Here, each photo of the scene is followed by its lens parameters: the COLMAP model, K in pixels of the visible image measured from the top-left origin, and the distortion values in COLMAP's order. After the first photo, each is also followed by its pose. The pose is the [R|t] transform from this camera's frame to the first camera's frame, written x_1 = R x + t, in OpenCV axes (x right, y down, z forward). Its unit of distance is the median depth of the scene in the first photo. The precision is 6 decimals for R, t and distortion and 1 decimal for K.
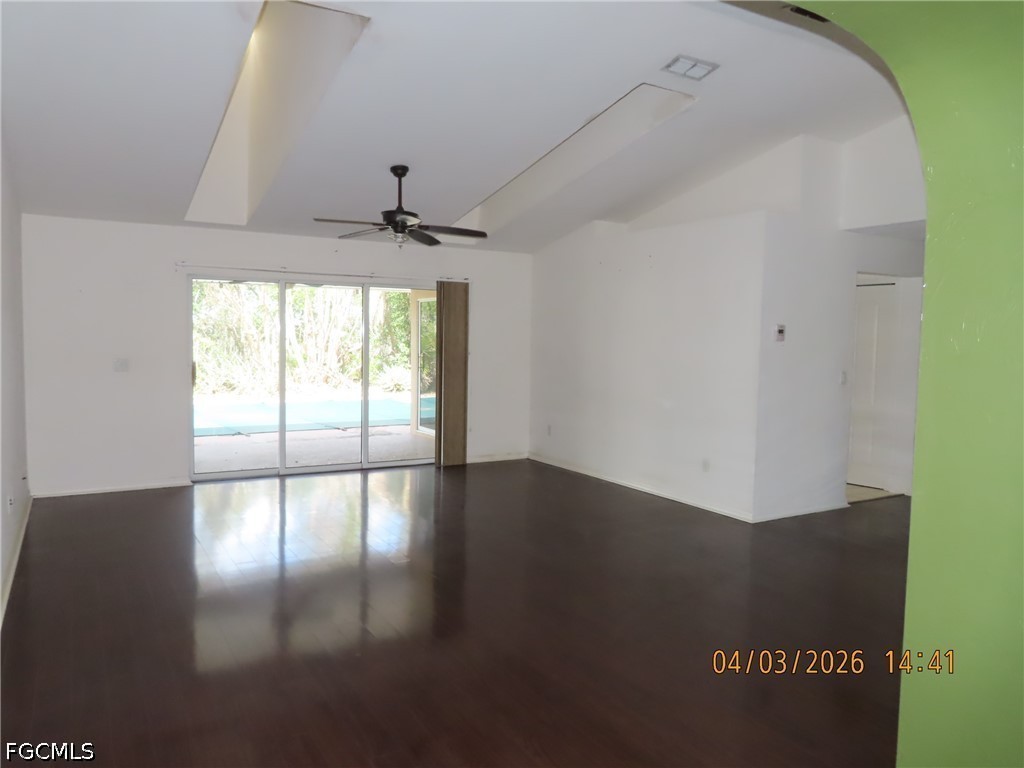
lens RADIAL K [[734.5, 0, 512.8], [0, 734.5, 383.6], [0, 0, 1]] dist [-0.004792, -0.002065]
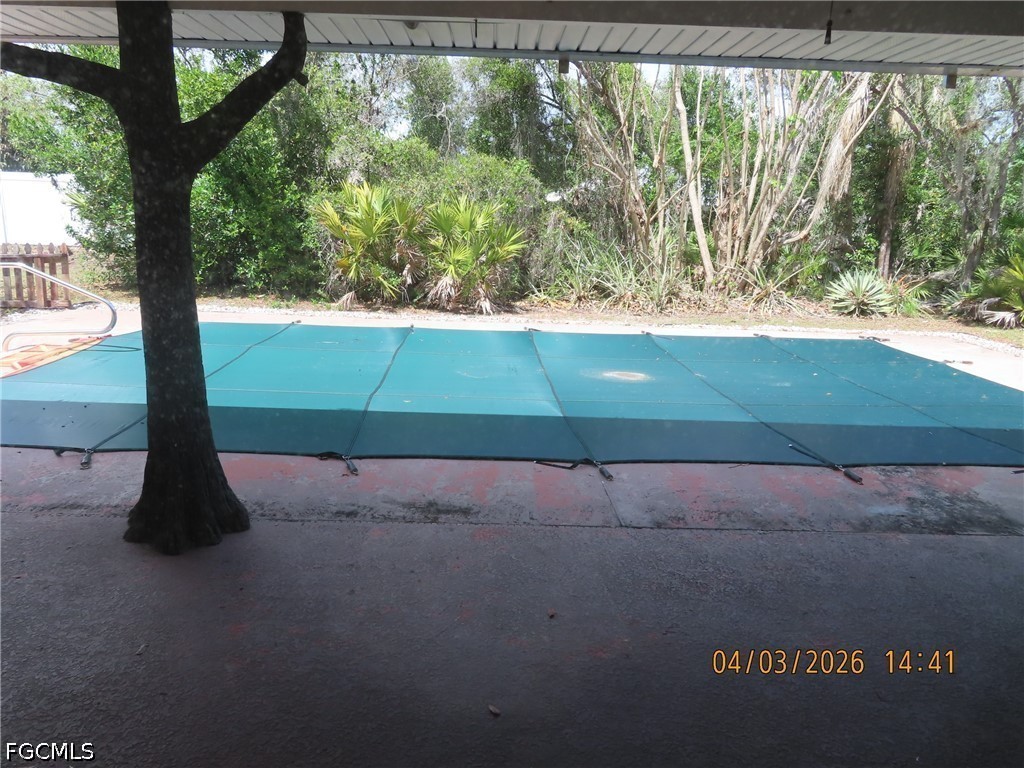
lens RADIAL K [[734.5, 0, 515.8], [0, 734.5, 385.8], [0, 0, 1]] dist [-0.004792, -0.002065]
pose [[0.875534, 0.125637, -0.466535, -0.116952], [-0.049579, 0.983864, 0.171910, -0.021187], [0.480606, -0.127383, 0.867636, 0.331677]]
